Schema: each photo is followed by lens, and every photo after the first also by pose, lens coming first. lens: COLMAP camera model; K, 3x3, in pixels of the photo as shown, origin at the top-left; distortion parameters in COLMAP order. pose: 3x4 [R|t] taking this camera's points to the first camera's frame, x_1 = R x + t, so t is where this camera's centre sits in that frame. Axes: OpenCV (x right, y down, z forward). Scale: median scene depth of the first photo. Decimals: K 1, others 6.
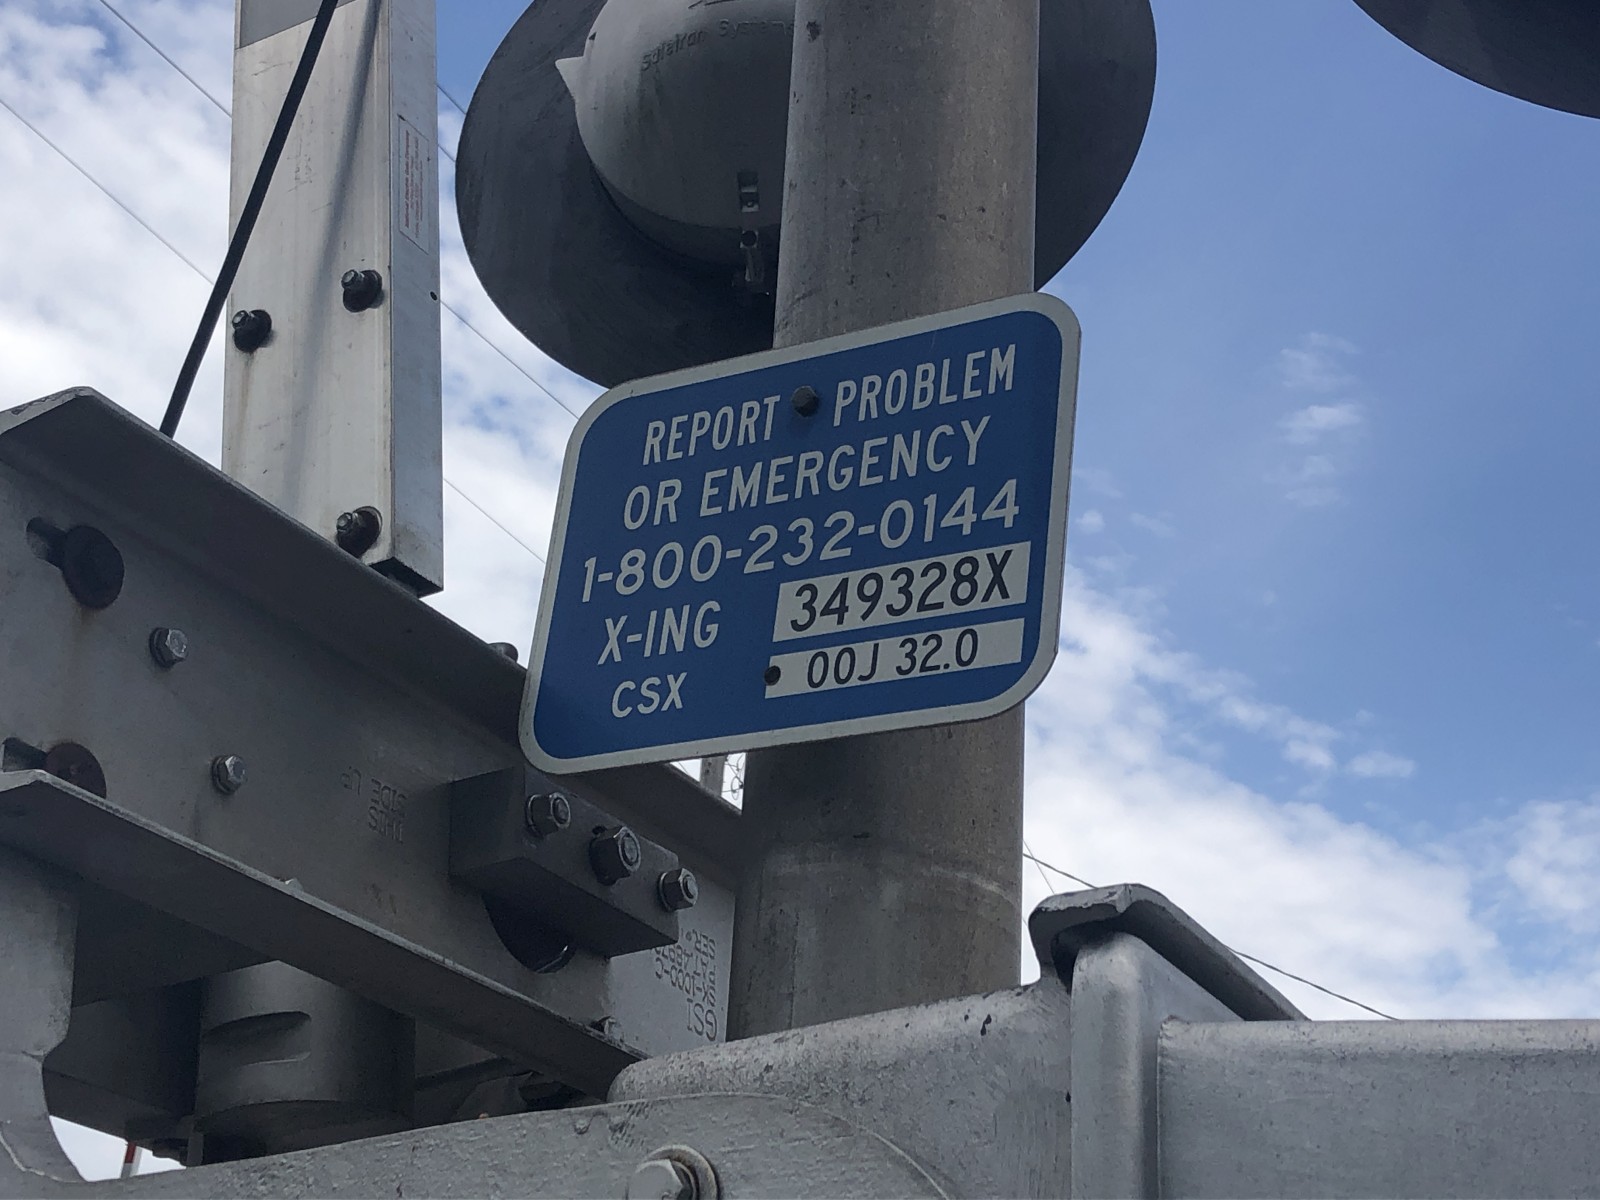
lens RADIAL K [[2568.9, 0, 800.0], [0, 2568.9, 600.0], [0, 0, 1]] dist [0.145109, -0.091408]
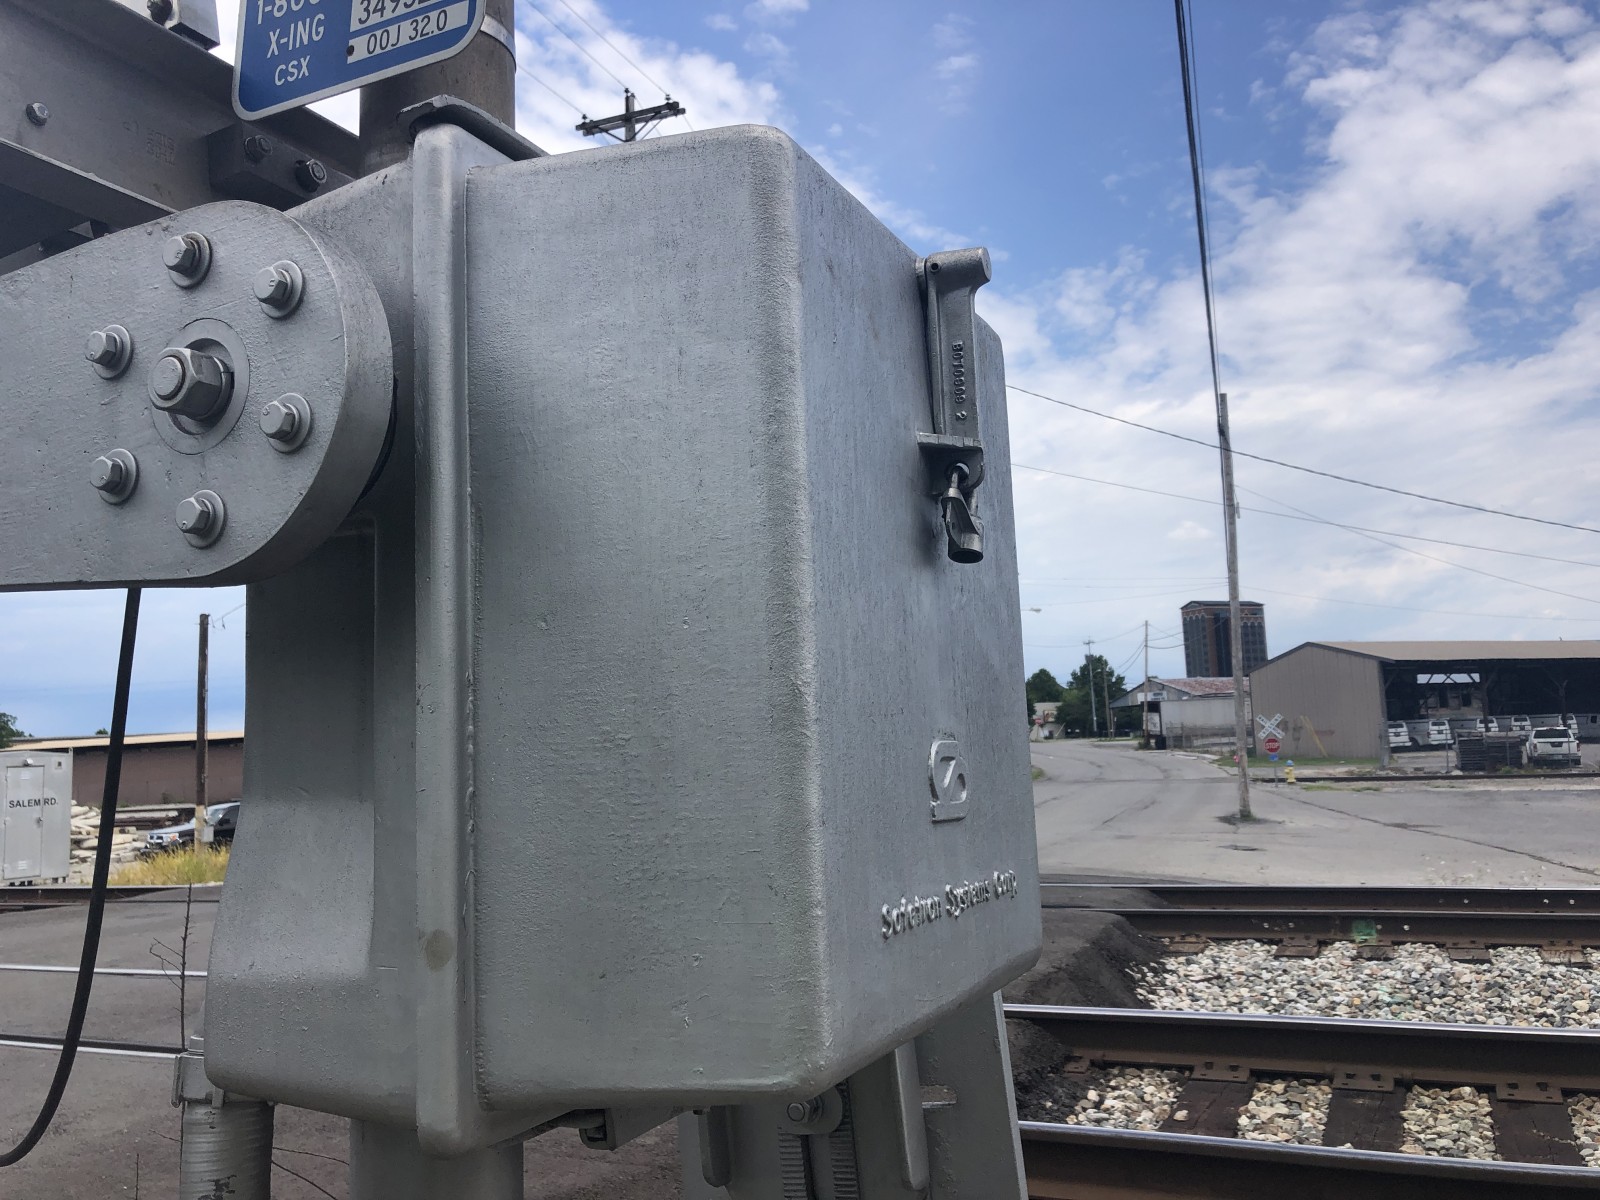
lens RADIAL K [[1332.3, 0, 817.3], [0, 1332.3, 582.9], [0, 0, 1]] dist [0.017464, 0.010068]
pose [[0.994787, -0.083087, 0.059122, 0.224163], [0.063321, 0.957751, 0.280542, 0.140895], [-0.079933, -0.275336, 0.958019, -0.042417]]
